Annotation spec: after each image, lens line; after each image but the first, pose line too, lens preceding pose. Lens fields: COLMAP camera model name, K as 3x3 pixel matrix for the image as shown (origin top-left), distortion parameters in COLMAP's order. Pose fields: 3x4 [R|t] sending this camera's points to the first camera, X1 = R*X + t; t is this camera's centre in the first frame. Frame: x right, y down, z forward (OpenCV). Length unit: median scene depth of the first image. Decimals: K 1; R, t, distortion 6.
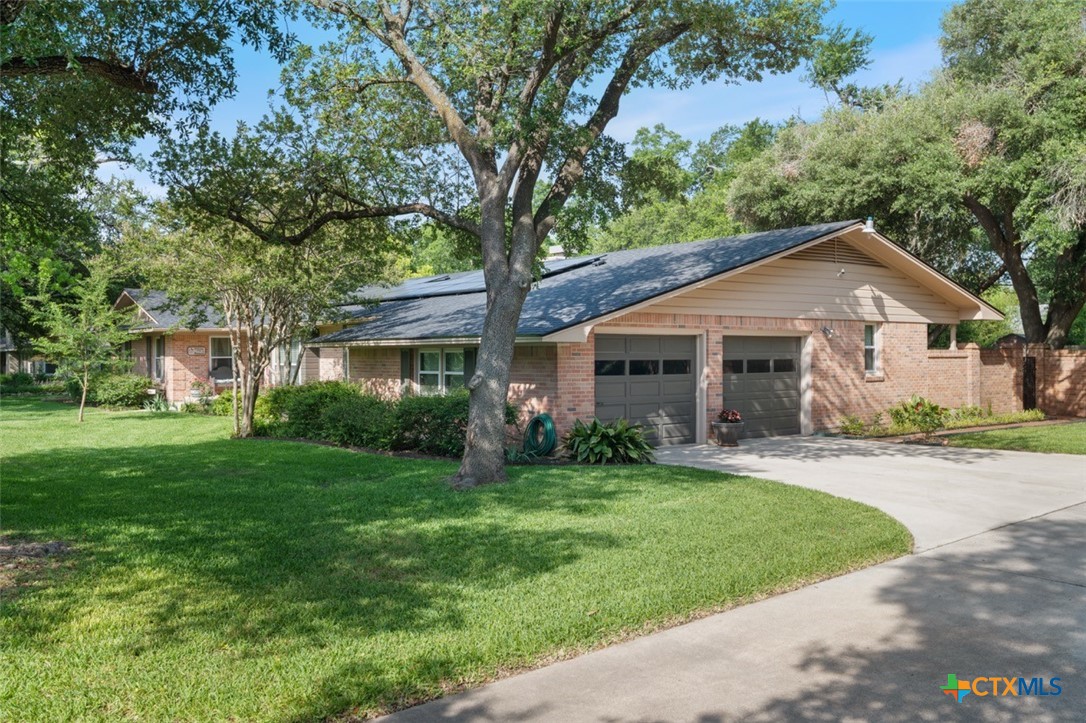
lens RADIAL K [[961.3, 0, 542.3], [0, 961.3, 357.9], [0, 0, 1]] dist [-0.004203, -0.002847]
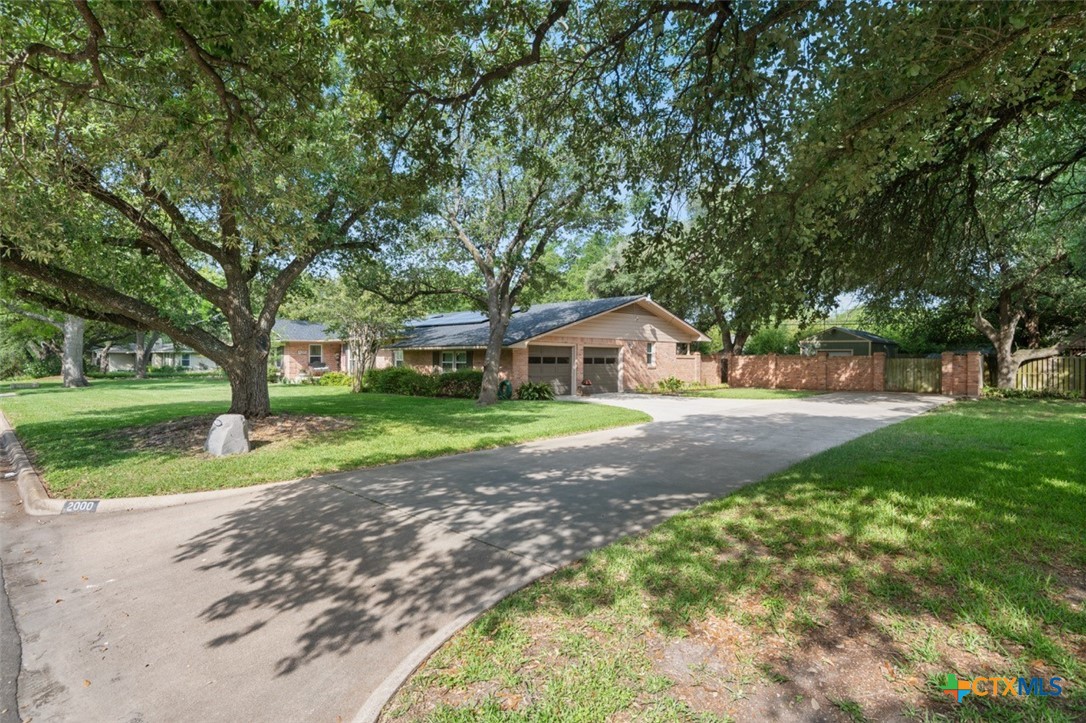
lens RADIAL K [[584.4, 0, 542.1], [0, 584.4, 364.1], [0, 0, 1]] dist [0.002160, 0.000001]
pose [[0.992332, 0.007332, 0.123386, -0.074404], [-0.007979, 0.999957, 0.004751, 0.012338], [-0.123346, -0.005699, 0.992347, -0.329461]]
